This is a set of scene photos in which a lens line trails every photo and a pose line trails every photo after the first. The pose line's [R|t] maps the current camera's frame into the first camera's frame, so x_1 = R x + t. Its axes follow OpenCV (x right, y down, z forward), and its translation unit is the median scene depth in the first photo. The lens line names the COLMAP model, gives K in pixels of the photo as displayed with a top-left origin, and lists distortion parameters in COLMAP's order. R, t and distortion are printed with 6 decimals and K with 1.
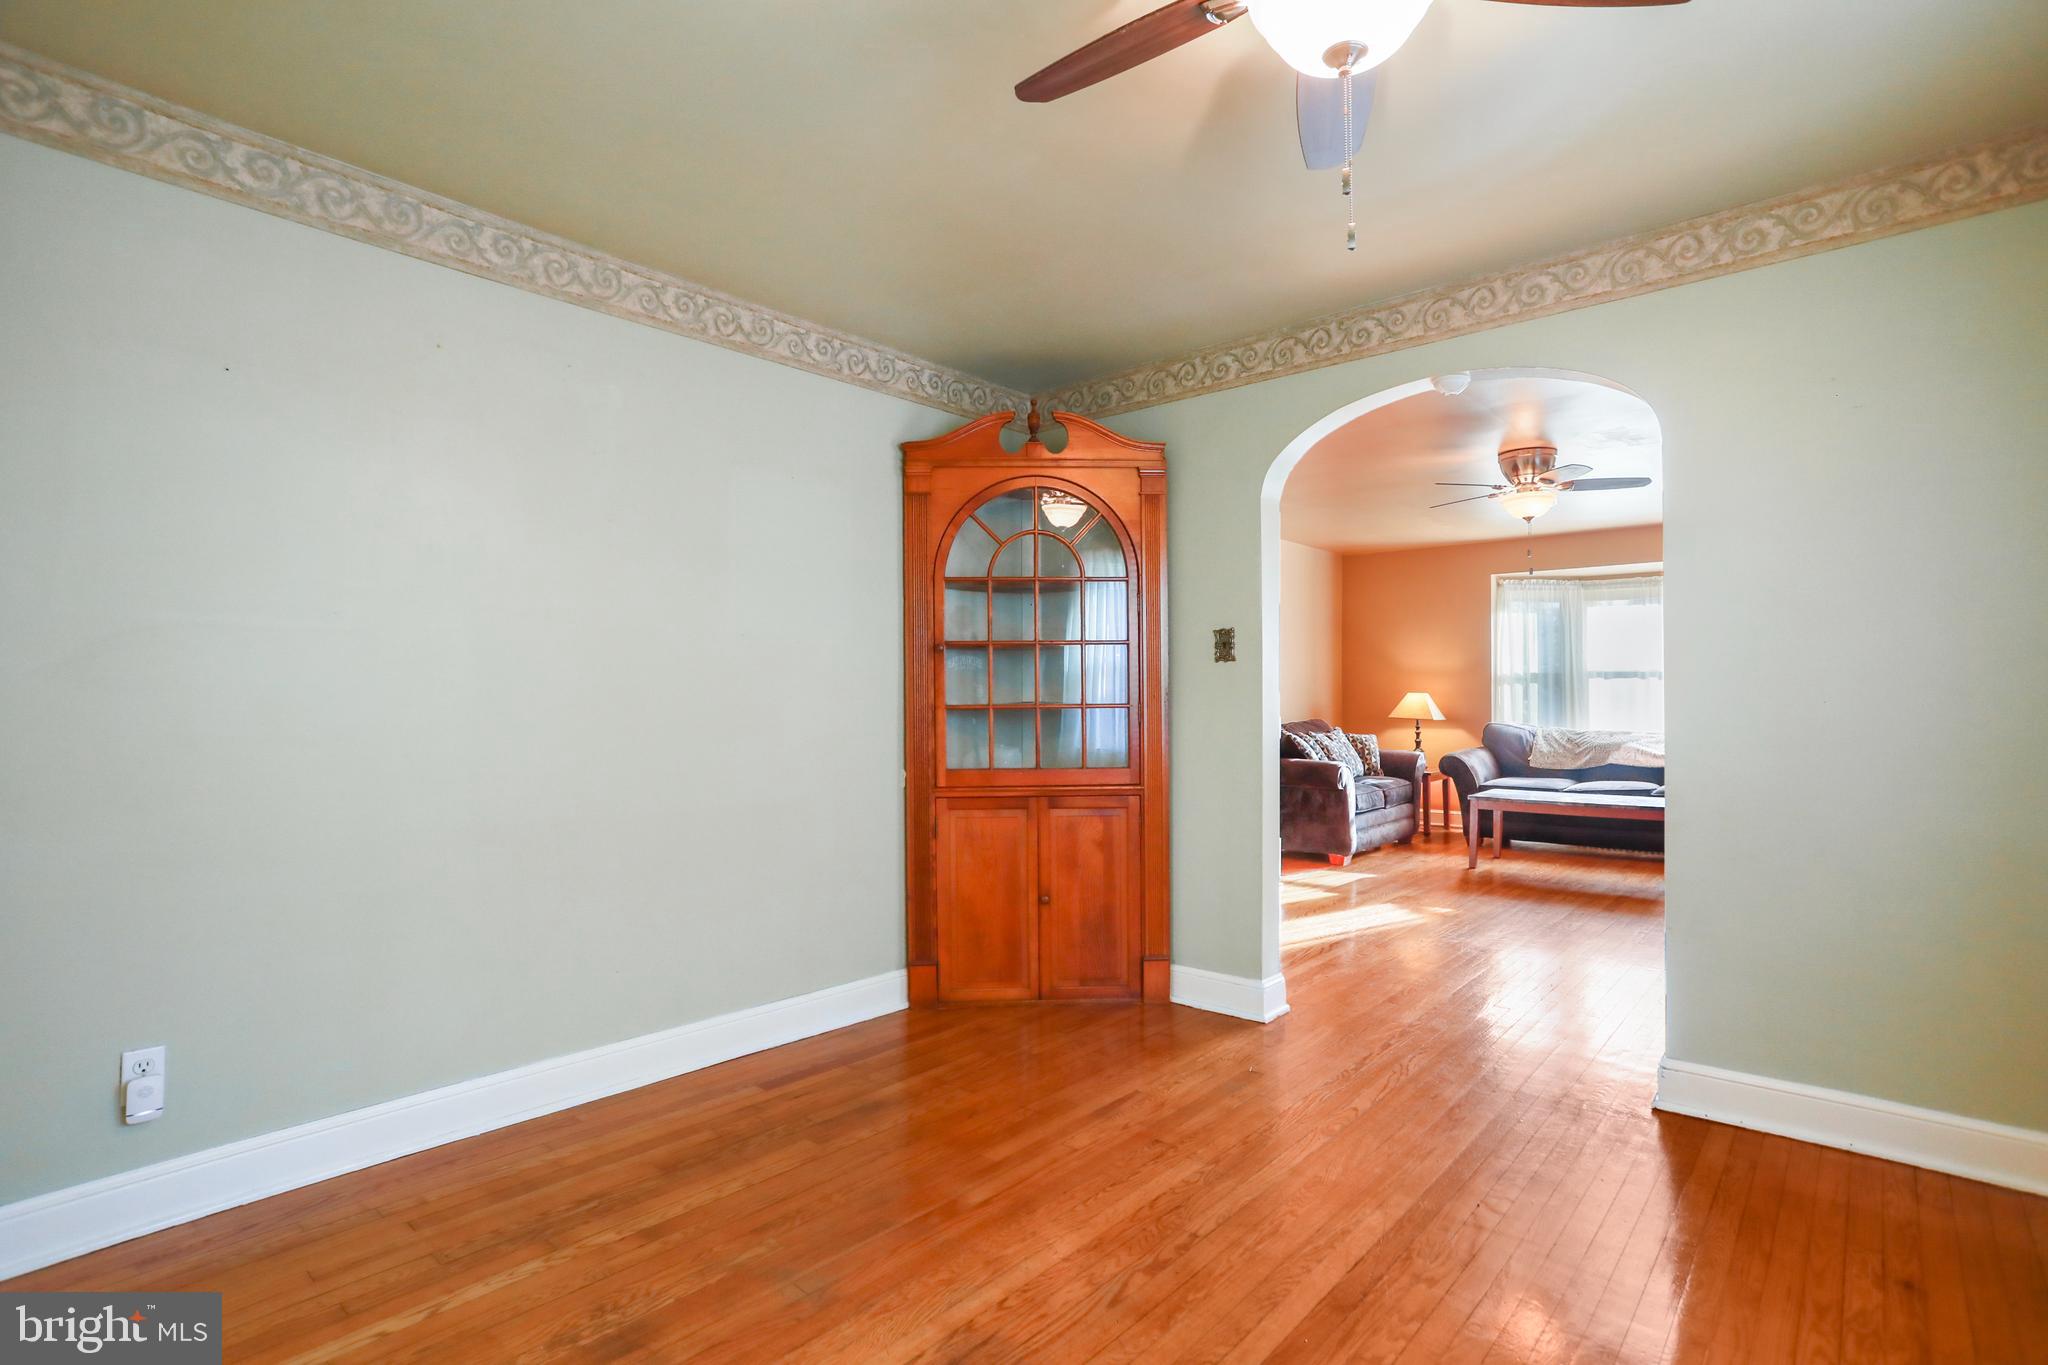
lens RADIAL K [[990.0, 0, 1020.9], [0, 990.0, 684.6], [0, 0, 1]] dist [-0.023689, 0.001406]
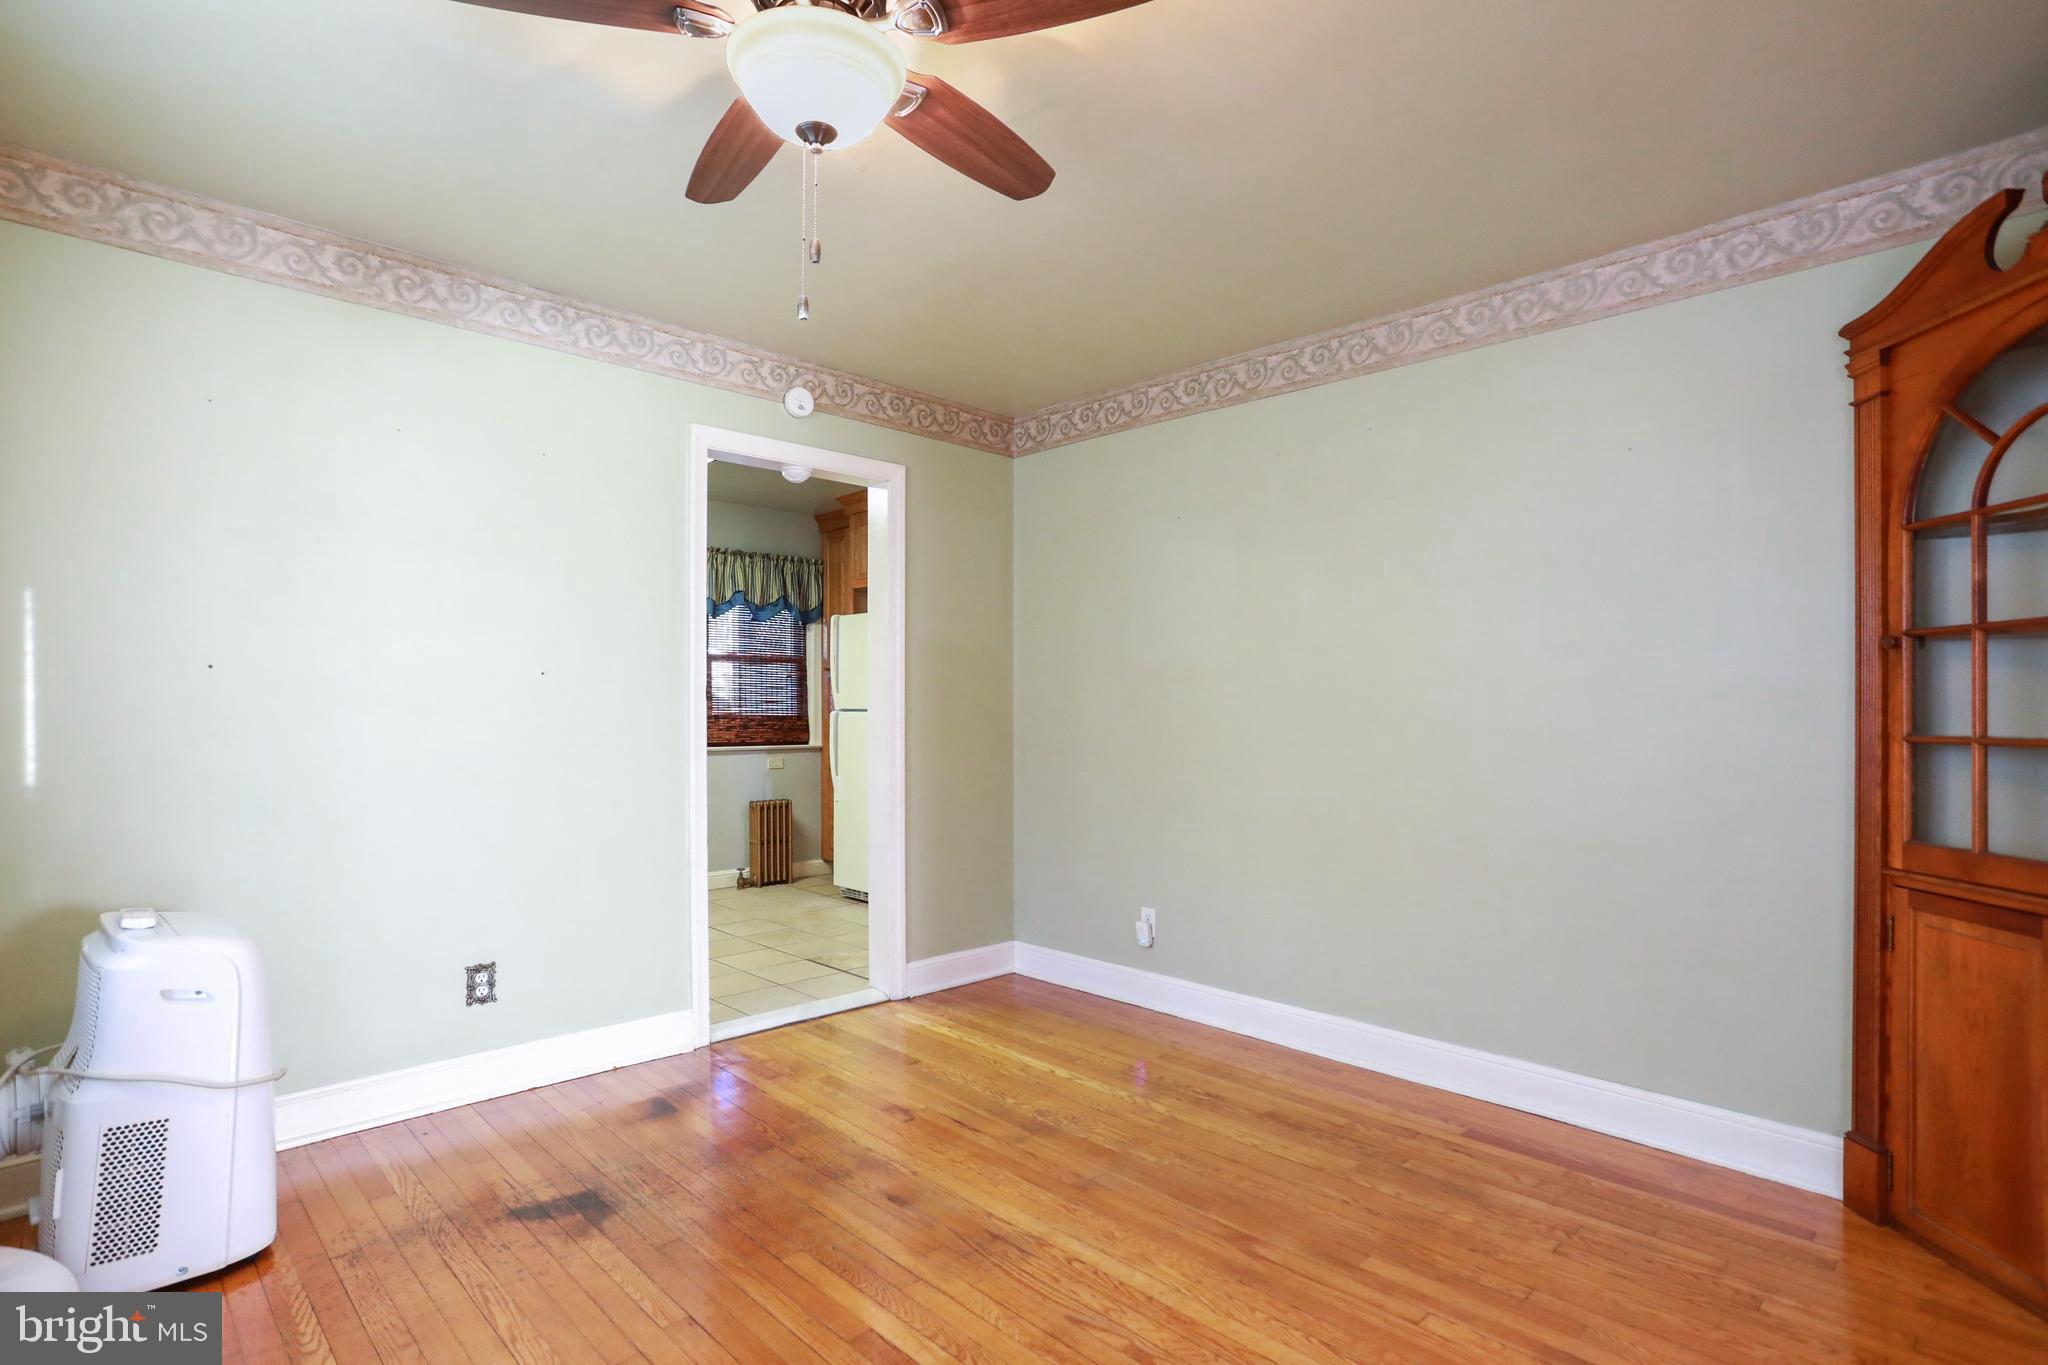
lens RADIAL K [[990.0, 0, 1019.6], [0, 990.0, 697.9], [0, 0, 1]] dist [-0.023689, 0.001406]
pose [[-0.052806, -0.007590, -0.998576, 0.832516], [0.007781, 0.999938, -0.008012, -0.000914], [0.998574, -0.008193, -0.052744, 0.752439]]
